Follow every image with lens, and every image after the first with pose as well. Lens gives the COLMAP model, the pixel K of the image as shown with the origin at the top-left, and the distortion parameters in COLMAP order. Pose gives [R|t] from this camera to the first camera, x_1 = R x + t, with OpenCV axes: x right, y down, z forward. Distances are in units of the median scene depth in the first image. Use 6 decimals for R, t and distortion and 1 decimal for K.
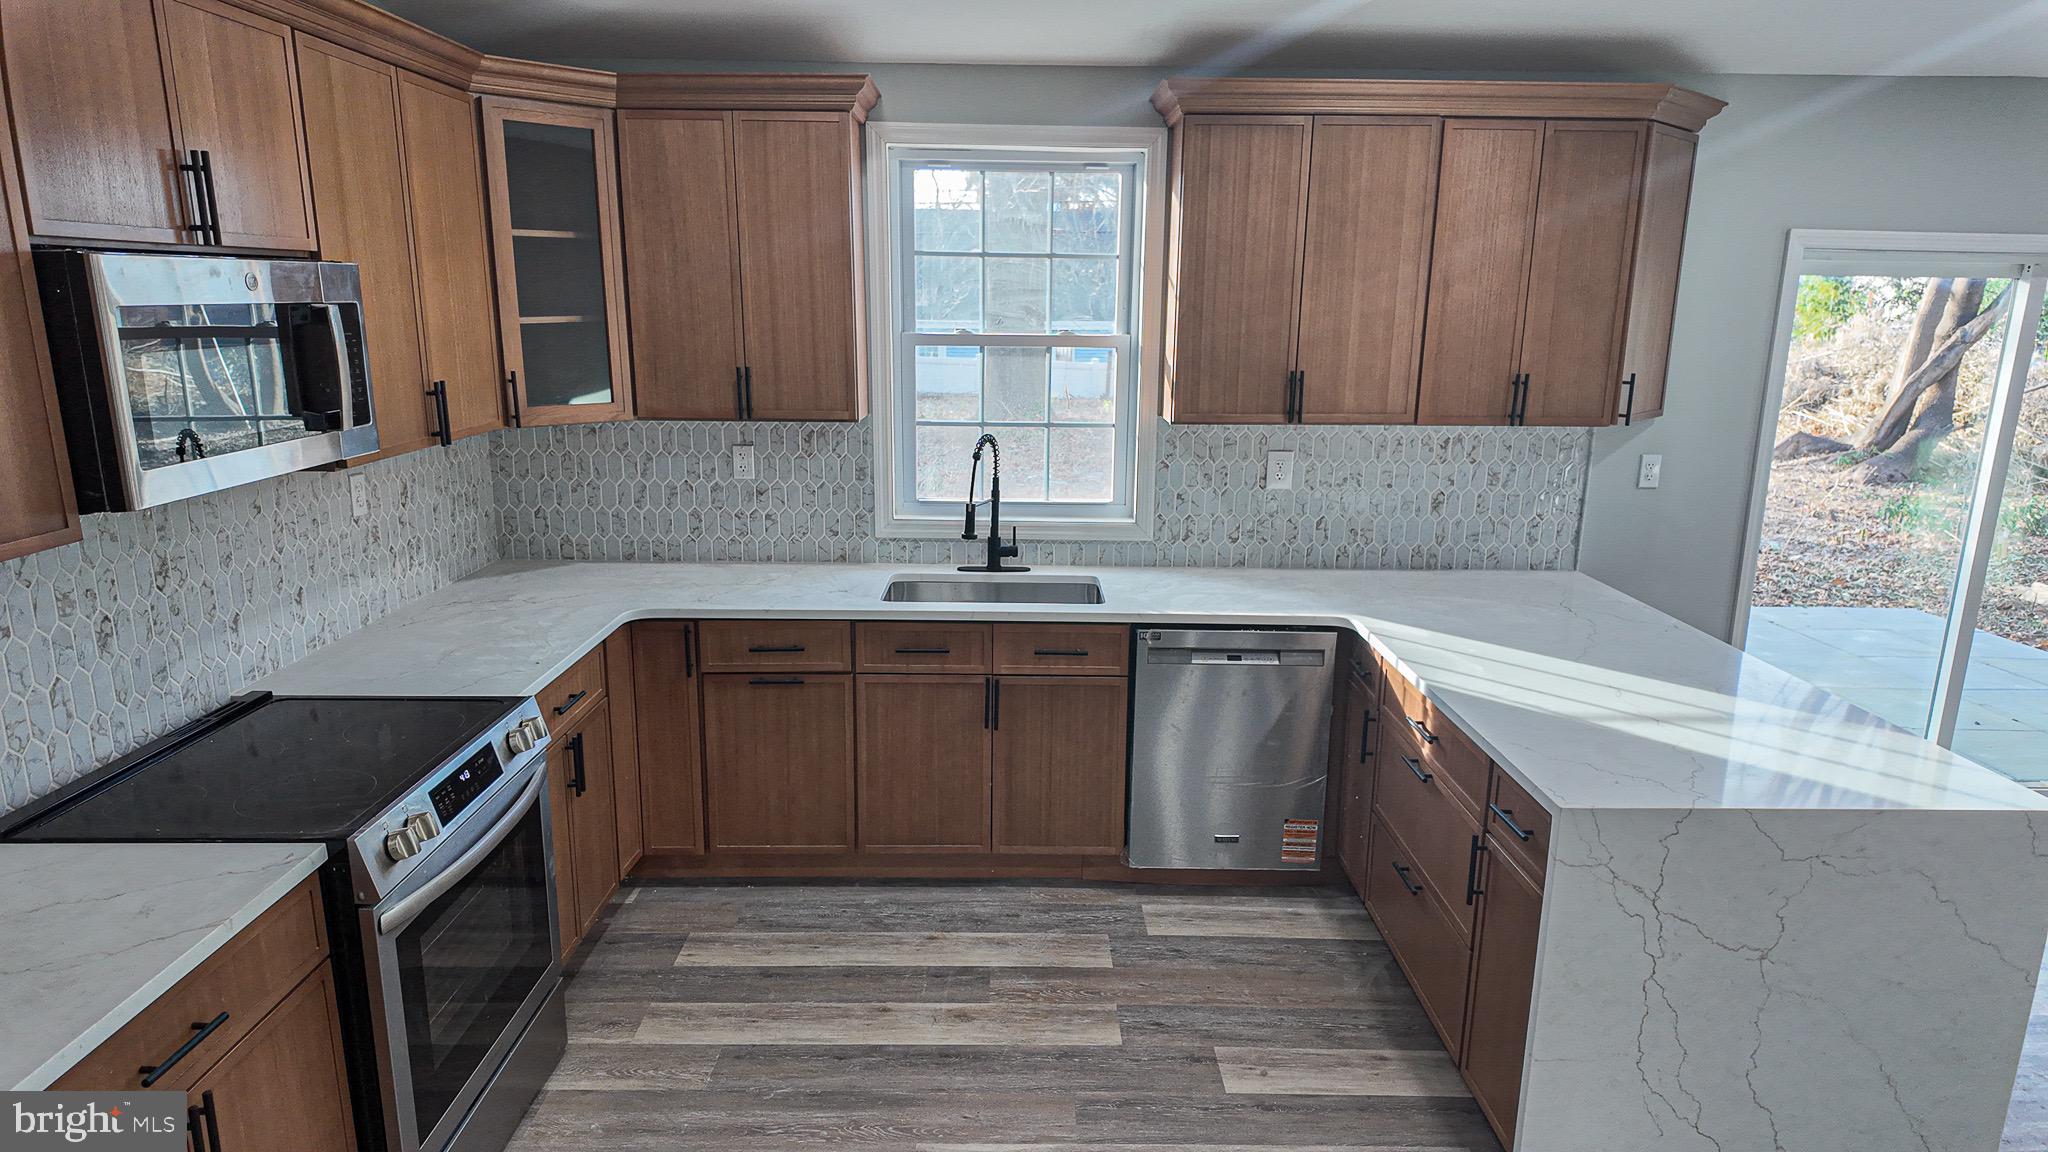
lens RADIAL K [[1190.7, 0, 1021.1], [0, 1190.7, 570.6], [0, 0, 1]] dist [0.067701, -0.068586]
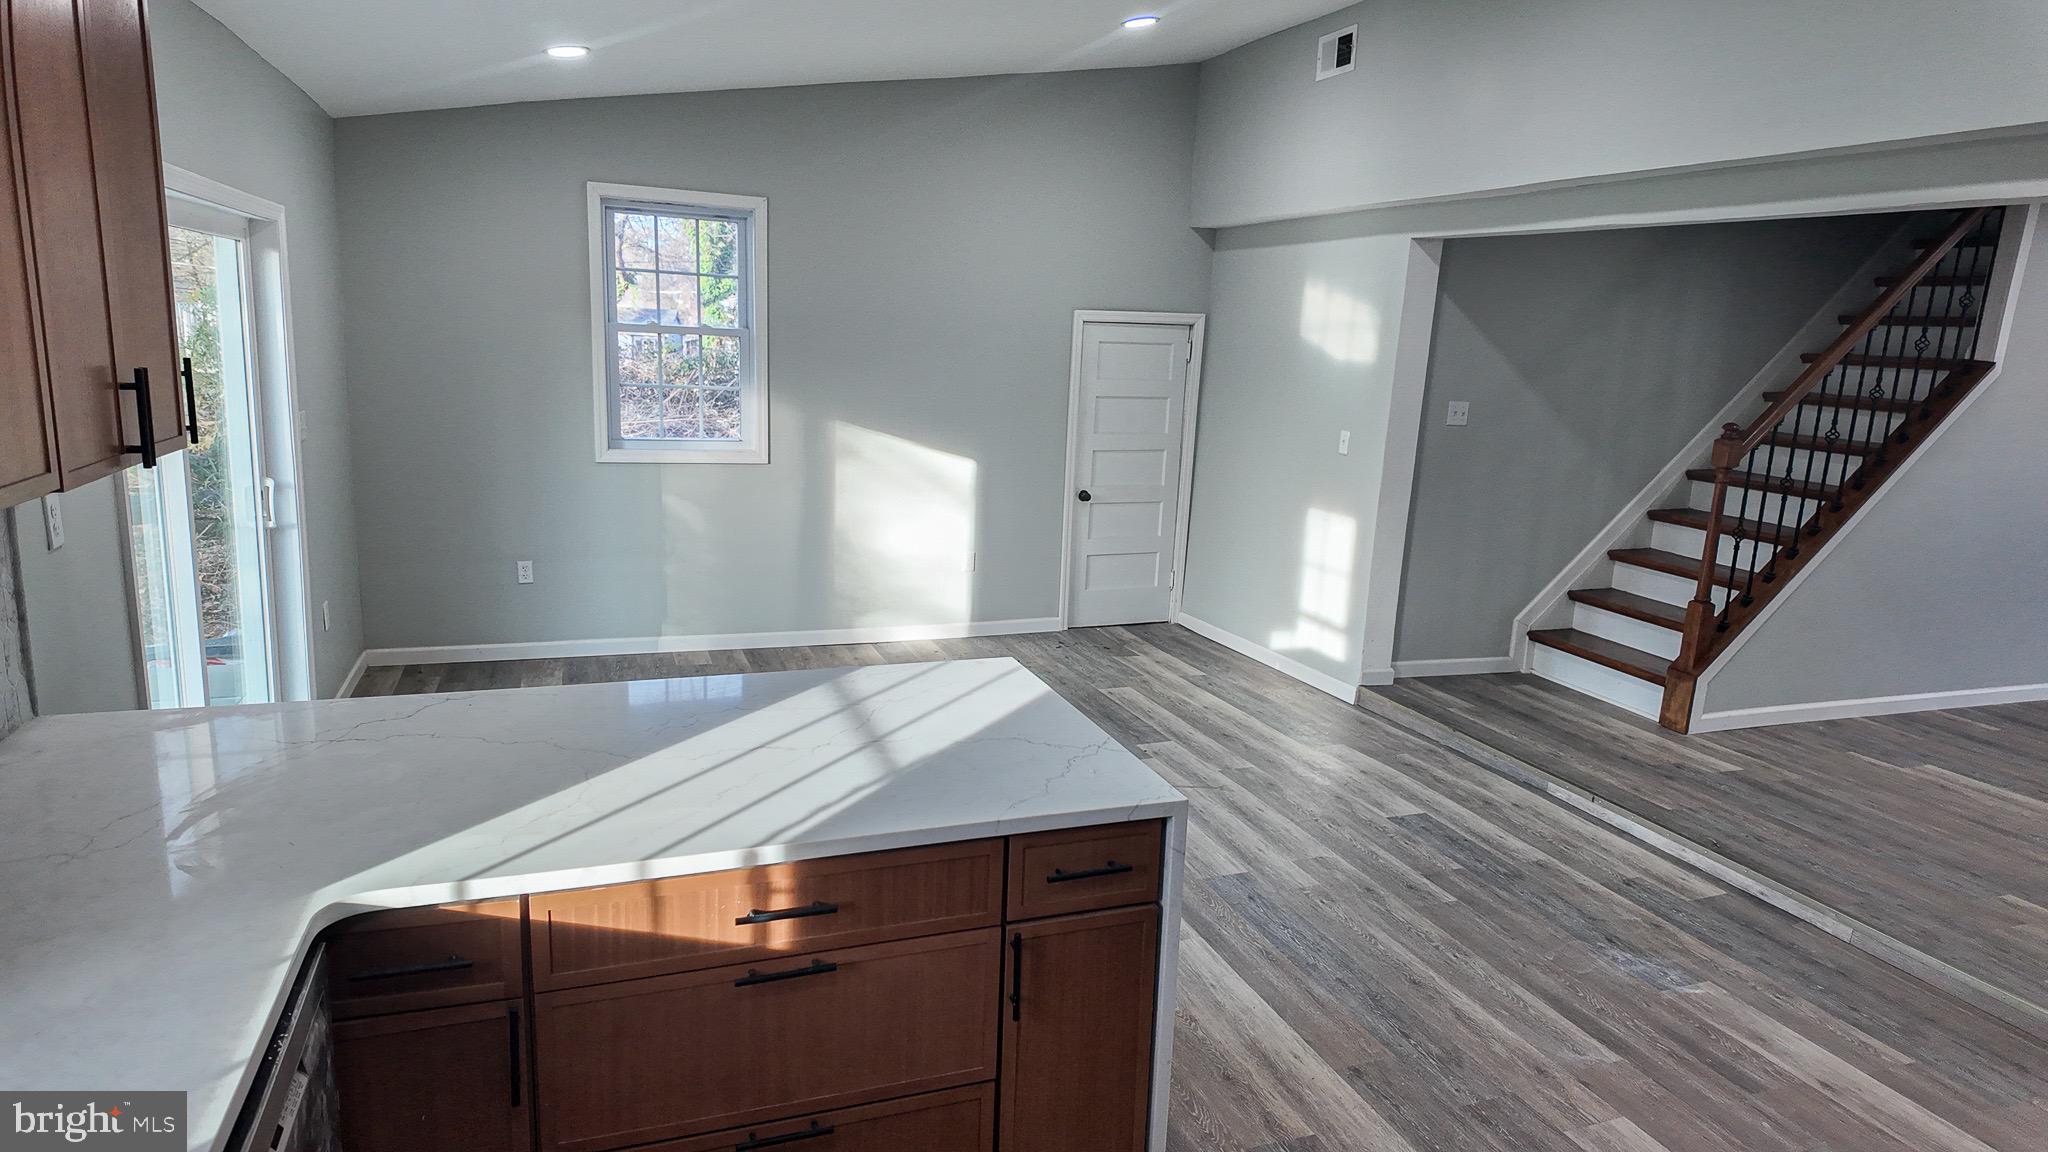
lens RADIAL K [[1197.2, 0, 1029.9], [0, 1197.2, 573.0], [0, 0, 1]] dist [0.086628, -0.077151]
pose [[-0.334169, -0.214588, 0.917760, -0.215435], [0.163410, 0.945799, 0.280644, -0.159648], [-0.928239, 0.243754, -0.280990, 0.781471]]
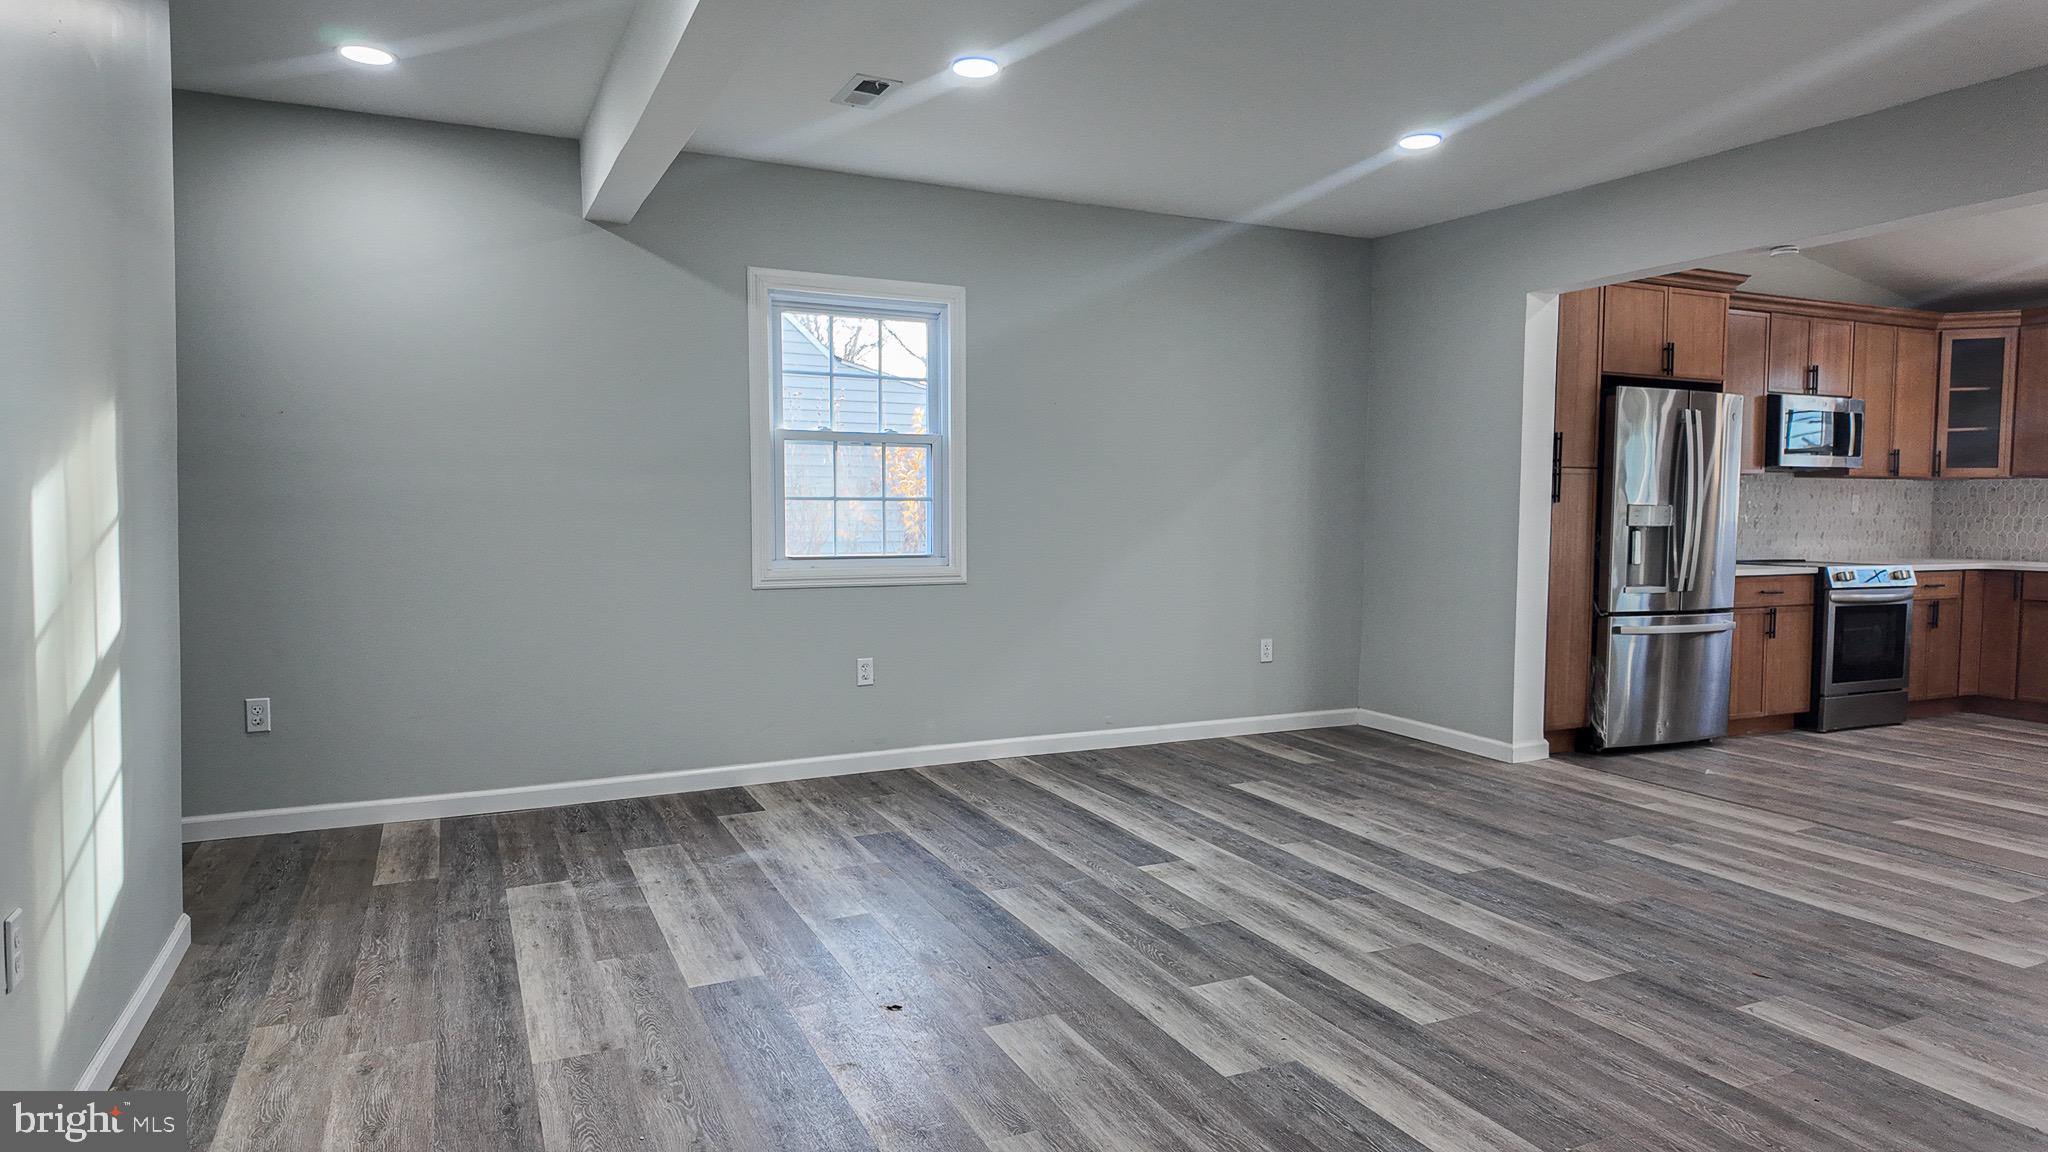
lens RADIAL K [[1197.2, 0, 1029.9], [0, 1197.2, 573.0], [0, 0, 1]] dist [0.086628, -0.077151]
pose [[0.424827, 0.042312, -0.904285, 0.786164], [-0.203712, 0.977756, -0.049953, 0.437455], [0.882056, 0.205435, 0.423996, -1.182686]]
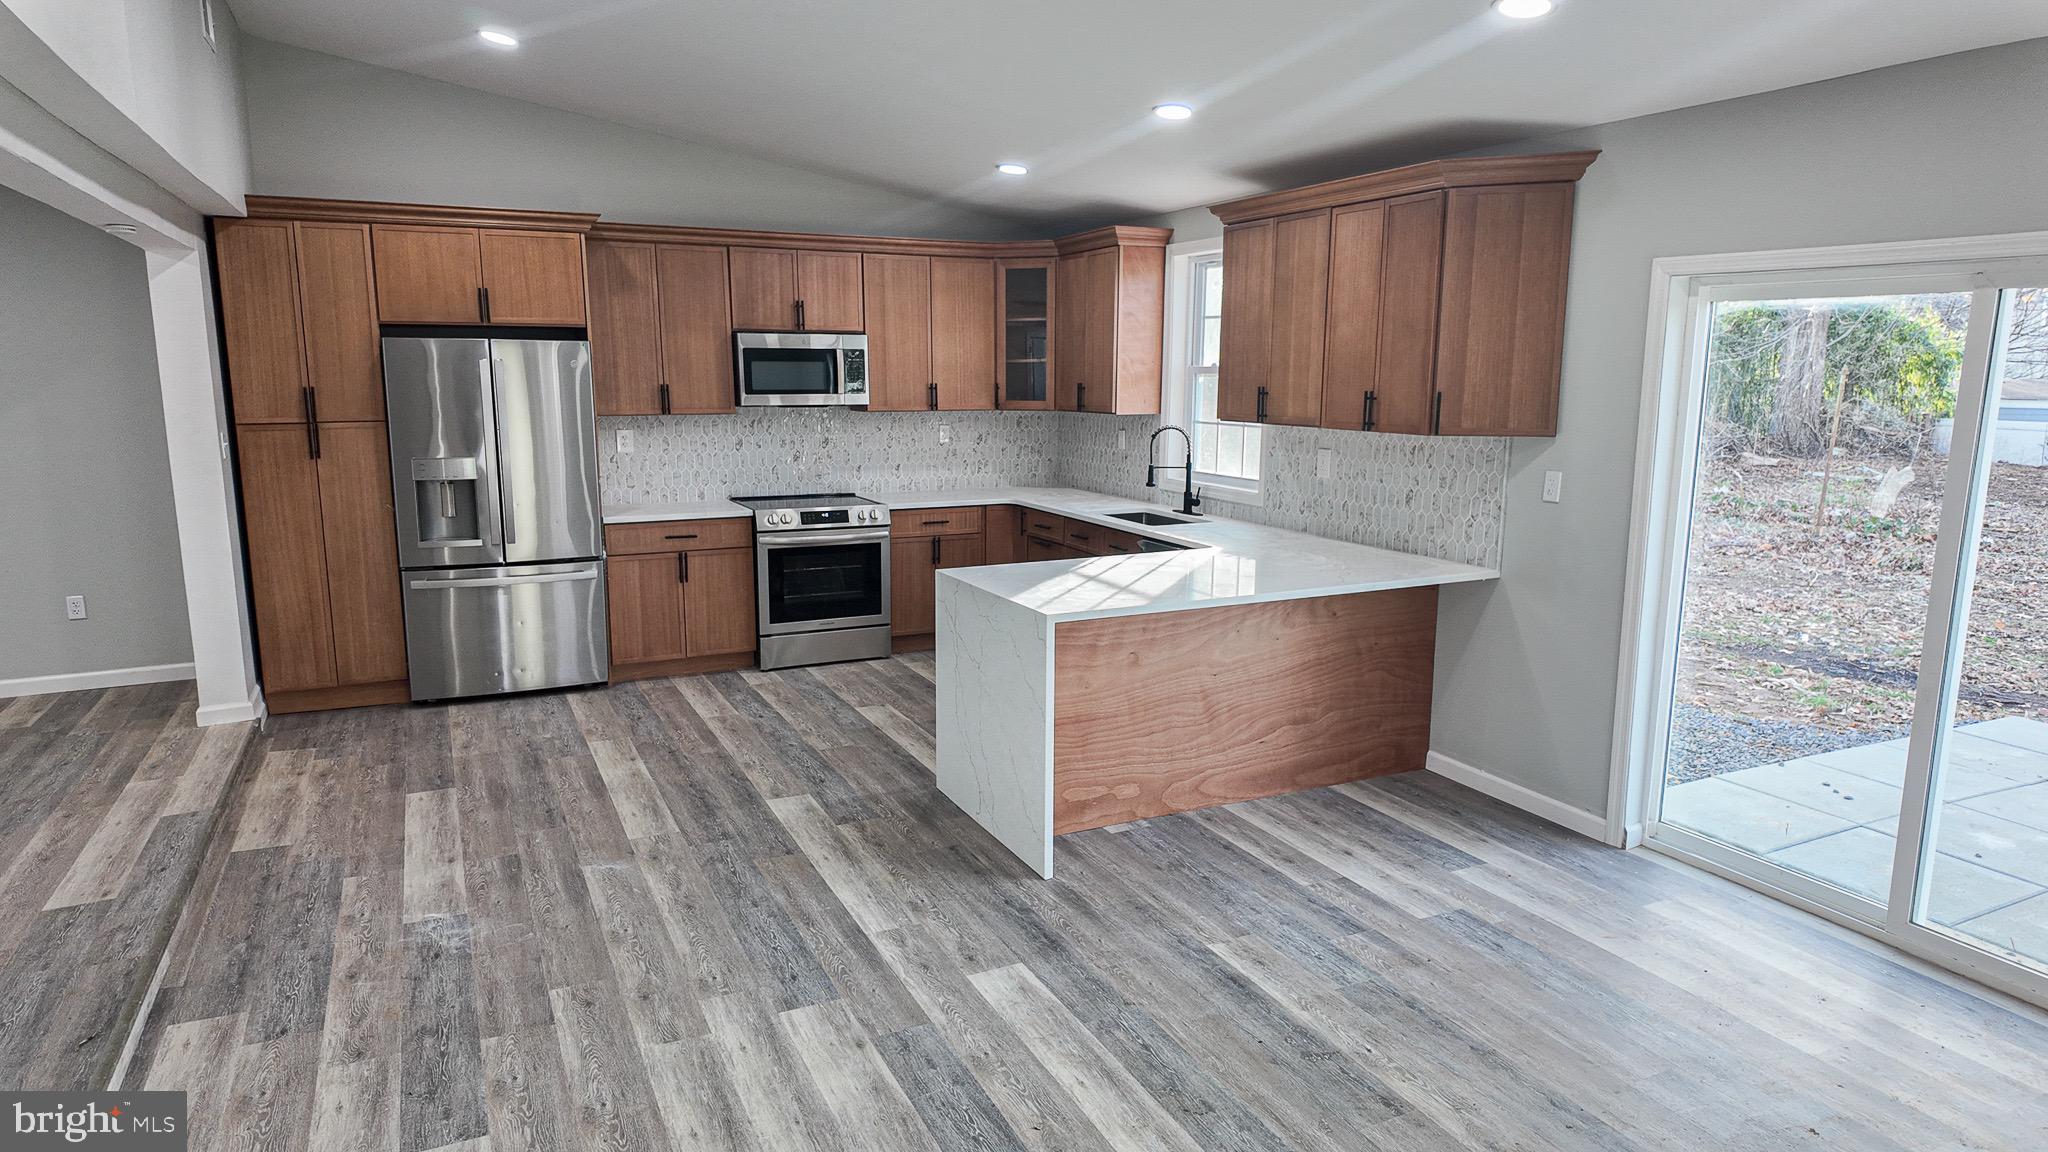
lens RADIAL K [[1190.7, 0, 1021.1], [0, 1190.7, 570.6], [0, 0, 1]] dist [0.067701, -0.068586]
pose [[0.432069, 0.144169, -0.890242, 1.385756], [-0.199375, 0.977984, 0.061614, 0.021851], [0.879526, 0.150871, 0.451300, 0.104307]]
